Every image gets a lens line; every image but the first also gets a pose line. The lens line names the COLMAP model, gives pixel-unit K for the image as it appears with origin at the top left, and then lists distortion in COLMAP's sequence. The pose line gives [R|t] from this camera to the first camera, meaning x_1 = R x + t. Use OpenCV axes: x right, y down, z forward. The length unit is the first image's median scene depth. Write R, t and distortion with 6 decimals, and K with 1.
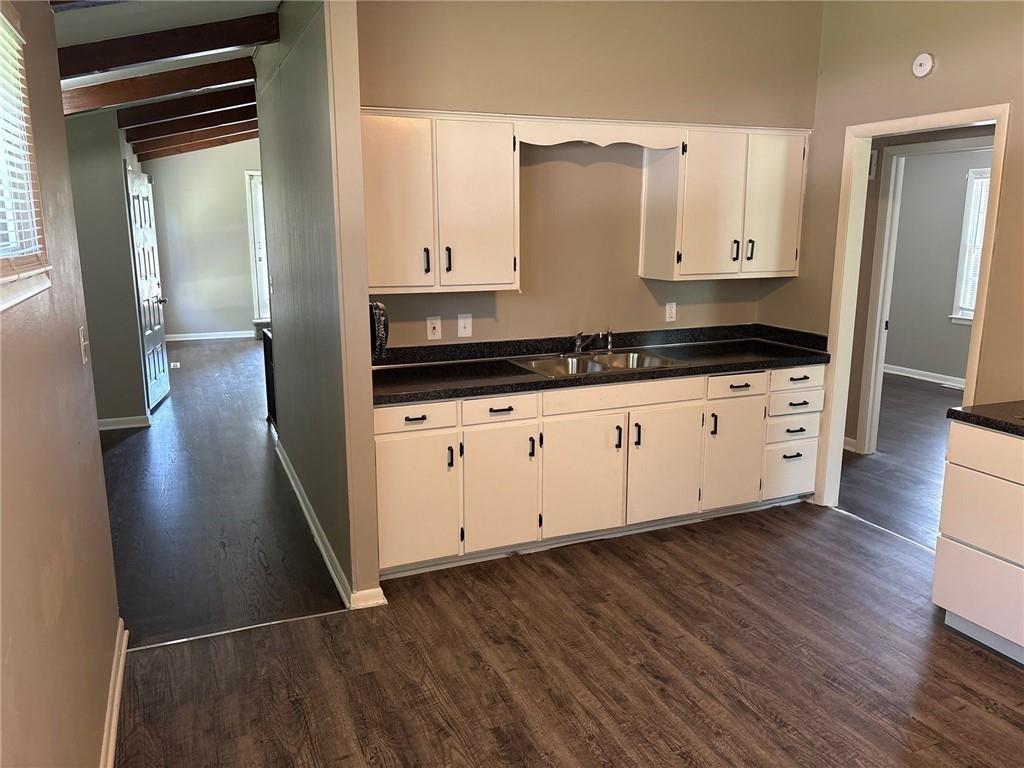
lens RADIAL K [[772.6, 0, 511.7], [0, 772.6, 382.2], [0, 0, 1]] dist [0.047557, -0.052627]
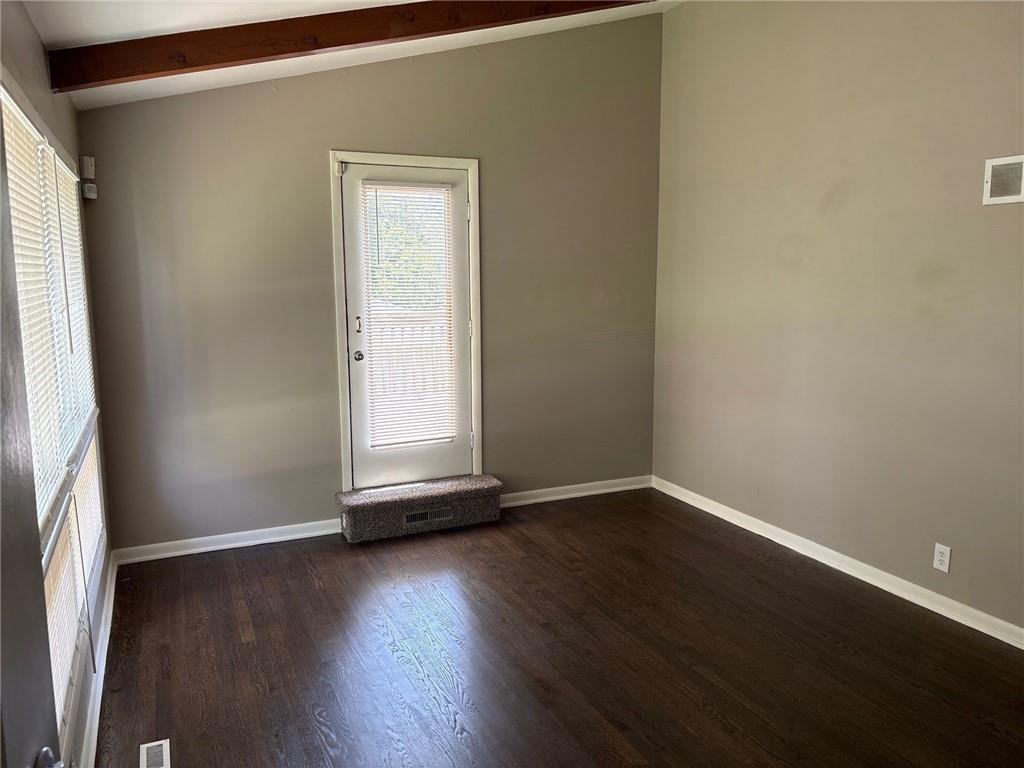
lens RADIAL K [[772.6, 0, 512.7], [0, 772.6, 384.5], [0, 0, 1]] dist [0.047557, -0.052627]
pose [[0.999516, -0.012162, 0.028617, -0.251717], [0.013727, 0.998385, -0.055134, -0.118000], [-0.027900, 0.055501, 0.998069, 0.570604]]
